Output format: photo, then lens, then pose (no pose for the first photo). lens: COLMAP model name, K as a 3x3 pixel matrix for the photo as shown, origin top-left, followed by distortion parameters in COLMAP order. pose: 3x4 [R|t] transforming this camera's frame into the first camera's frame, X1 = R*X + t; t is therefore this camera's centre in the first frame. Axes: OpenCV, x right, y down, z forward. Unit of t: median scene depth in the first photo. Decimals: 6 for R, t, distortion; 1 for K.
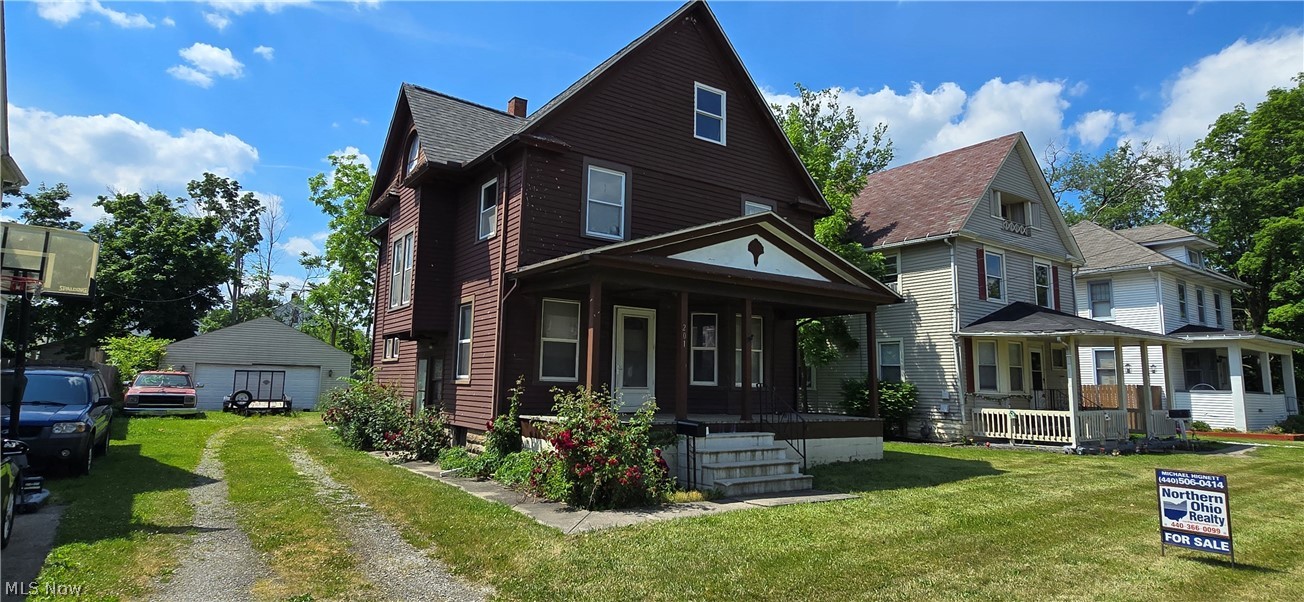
lens RADIAL K [[599.7, 0, 651.9], [0, 599.7, 282.1], [0, 0, 1]] dist [0.001006, -0.000064]
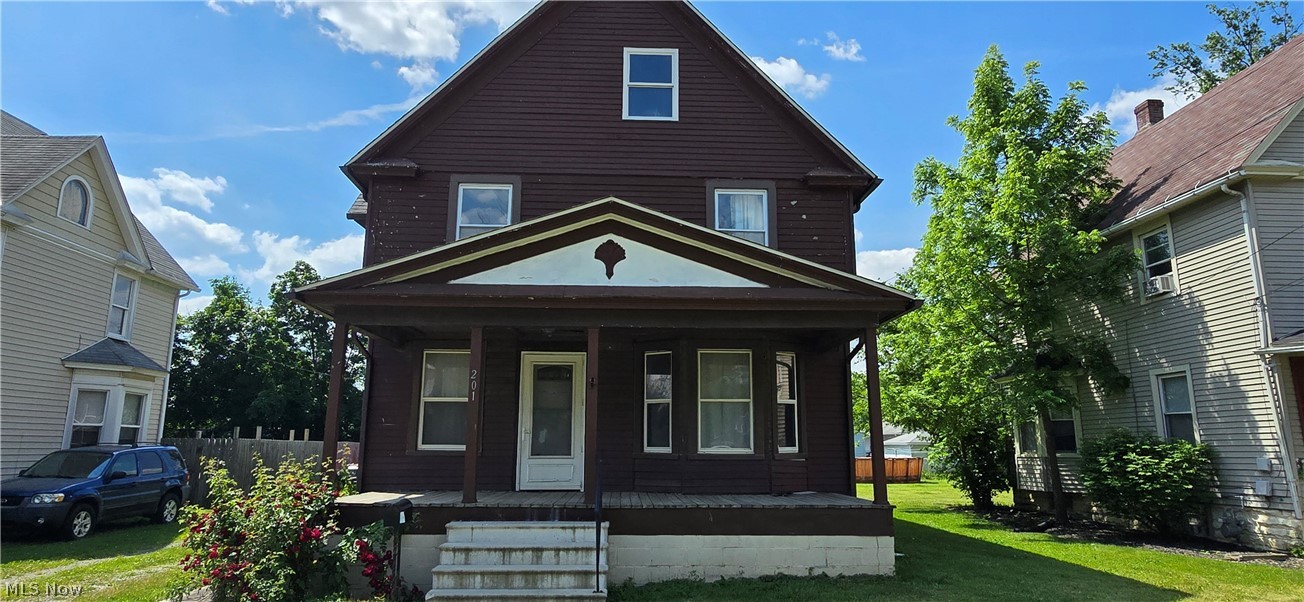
lens RADIAL K [[691.6, 0, 645.7], [0, 691.6, 295.1], [0, 0, 1]] dist [-0.001131, -0.001554]
pose [[0.871956, -0.120915, -0.474418, 0.487851], [0.094065, 0.992344, -0.080033, 0.049963], [0.480463, 0.025159, 0.876654, 0.262240]]
